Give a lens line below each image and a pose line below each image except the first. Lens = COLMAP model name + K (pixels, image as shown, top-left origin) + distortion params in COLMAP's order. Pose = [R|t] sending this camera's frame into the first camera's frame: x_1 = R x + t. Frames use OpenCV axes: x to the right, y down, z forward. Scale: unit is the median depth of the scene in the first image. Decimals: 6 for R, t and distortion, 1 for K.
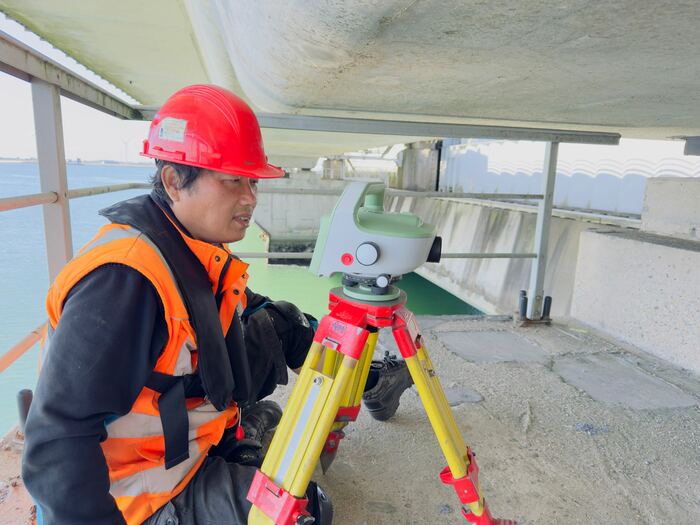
lens RADIAL K [[496.2, 0, 350.0], [0, 496.2, 262.5], [0, 0, 1]] dist [0.056577, -0.000807]
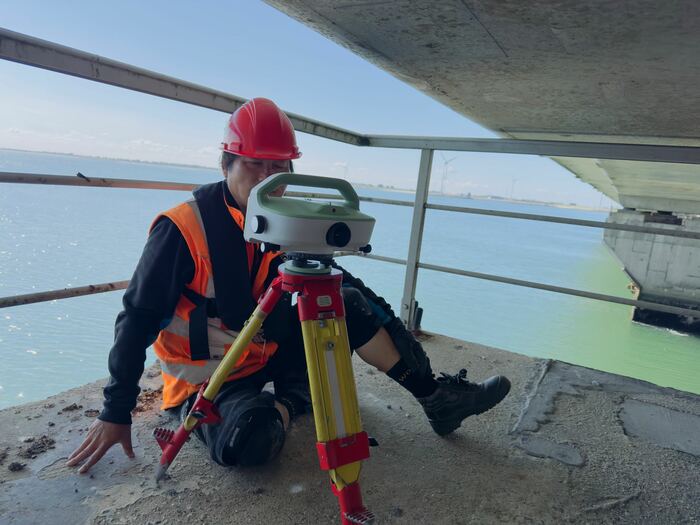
lens RADIAL K [[501.9, 0, 350.0], [0, 501.9, 262.5], [0, 0, 1]] dist [0.004093, -0.000779]
pose [[0.746283, 0.139937, -0.650753, 0.333422], [-0.187790, 0.982200, -0.004146, 0.011969], [0.638590, 0.125299, 0.759278, 0.055964]]
